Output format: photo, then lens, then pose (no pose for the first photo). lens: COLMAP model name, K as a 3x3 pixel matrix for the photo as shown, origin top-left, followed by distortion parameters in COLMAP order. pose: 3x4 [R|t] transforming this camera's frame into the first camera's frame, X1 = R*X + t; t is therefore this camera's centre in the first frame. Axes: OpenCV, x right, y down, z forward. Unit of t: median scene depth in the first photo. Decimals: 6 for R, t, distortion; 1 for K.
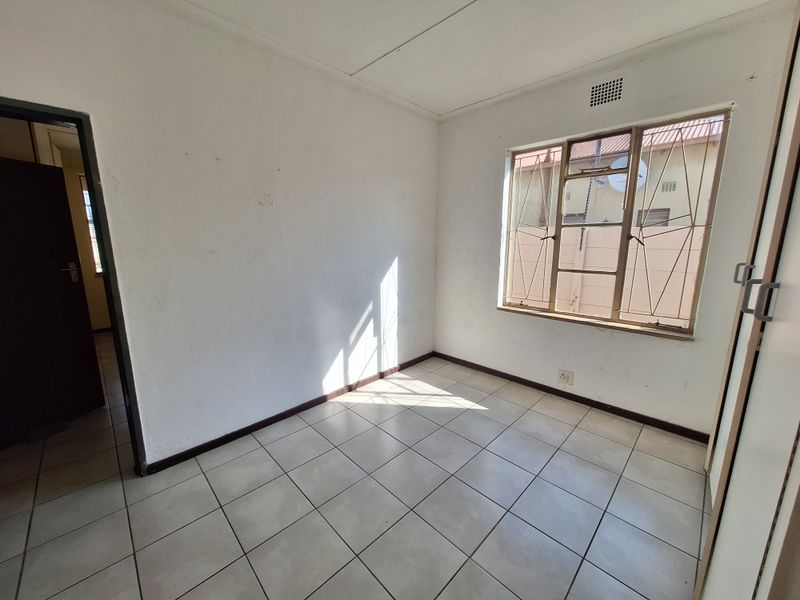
lens RADIAL K [[316.1, 0, 393.6], [0, 316.1, 300.0], [0, 0, 1]] dist [-0.001561, -0.000115]
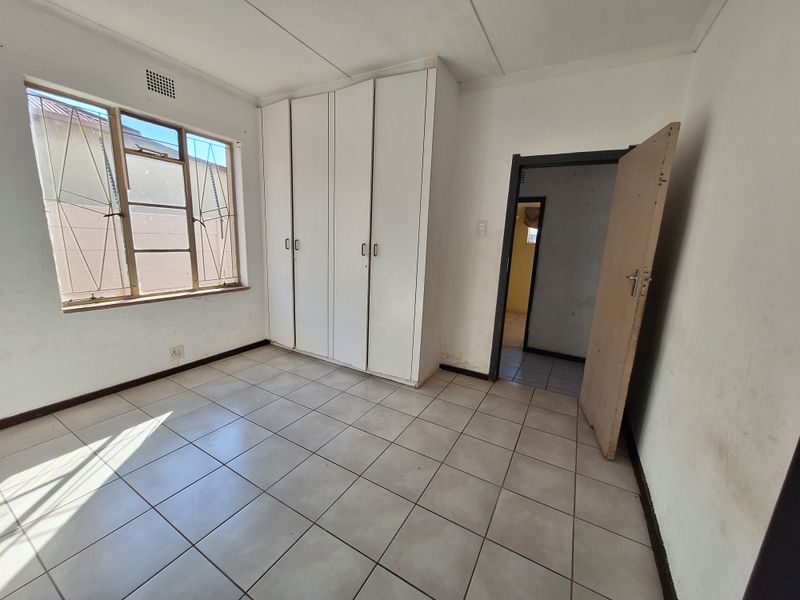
lens RADIAL K [[316.1, 0, 406.6], [0, 316.1, 302.0], [0, 0, 1]] dist [-0.001561, -0.000115]
pose [[-0.297685, -0.201287, 0.933203, -0.651218], [0.131865, 0.959480, 0.249019, -0.080947], [-0.945513, 0.197186, -0.259080, 0.542640]]
